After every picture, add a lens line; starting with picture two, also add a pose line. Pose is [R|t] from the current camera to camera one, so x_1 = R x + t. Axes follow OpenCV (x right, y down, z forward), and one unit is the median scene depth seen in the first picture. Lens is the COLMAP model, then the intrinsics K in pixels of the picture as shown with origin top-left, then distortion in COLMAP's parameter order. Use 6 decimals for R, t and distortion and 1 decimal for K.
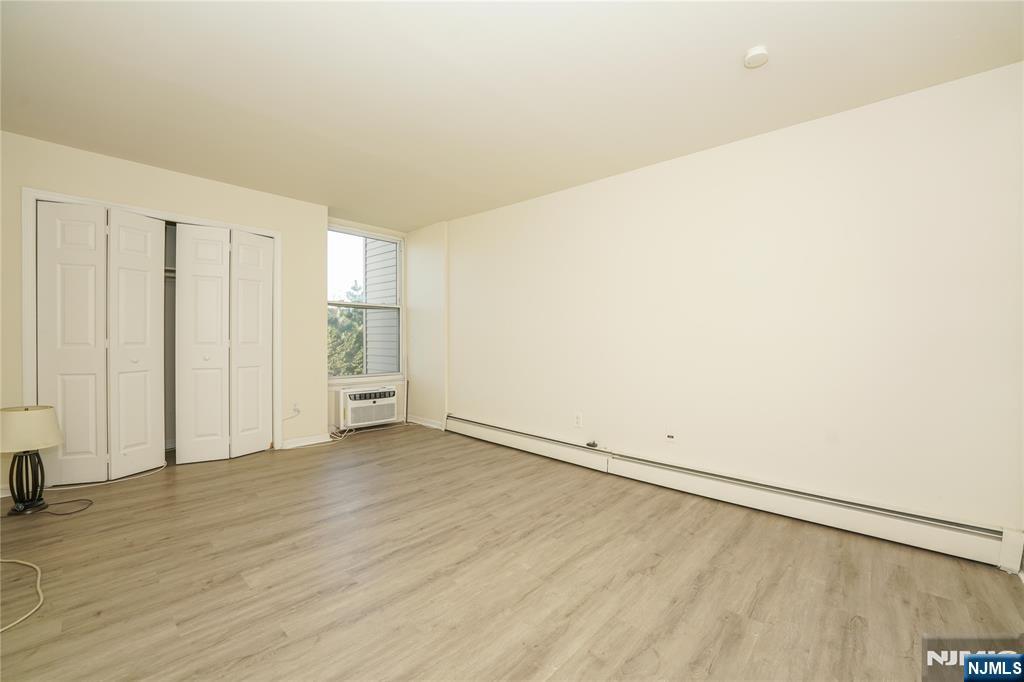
lens RADIAL K [[413.8, 0, 514.4], [0, 413.8, 340.0], [0, 0, 1]] dist [-0.027521, 0.002836]
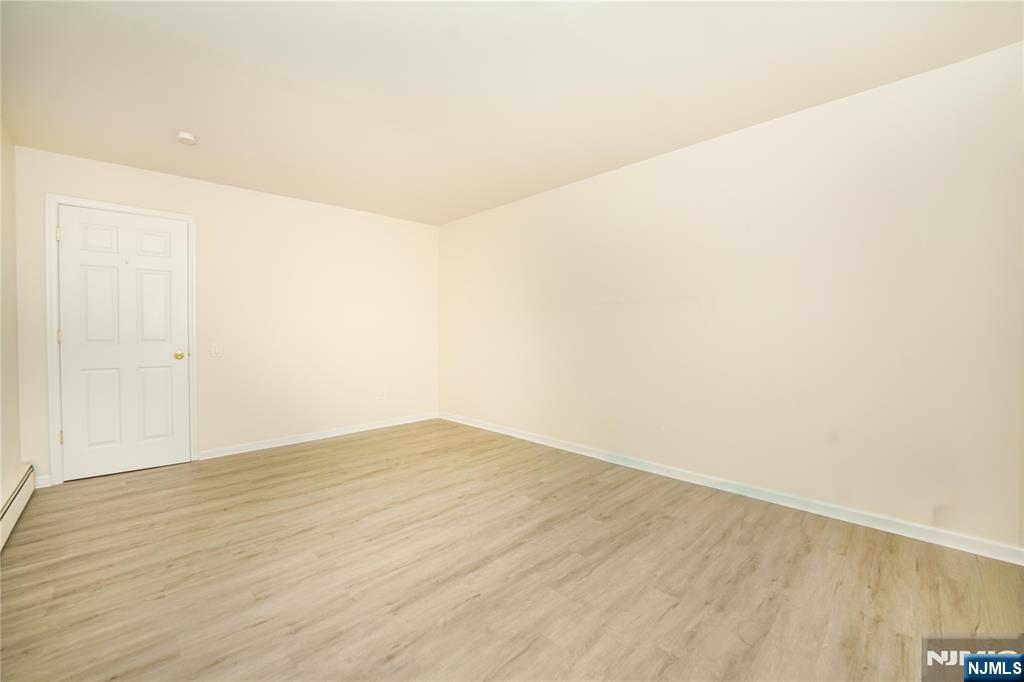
lens RADIAL K [[413.8, 0, 514.4], [0, 413.8, 340.0], [0, 0, 1]] dist [-0.027521, 0.002836]
pose [[-0.998574, -0.003533, 0.053264, -0.549962], [-0.002129, 0.999650, 0.026387, -0.020298], [-0.053339, 0.026236, -0.998232, 2.030273]]
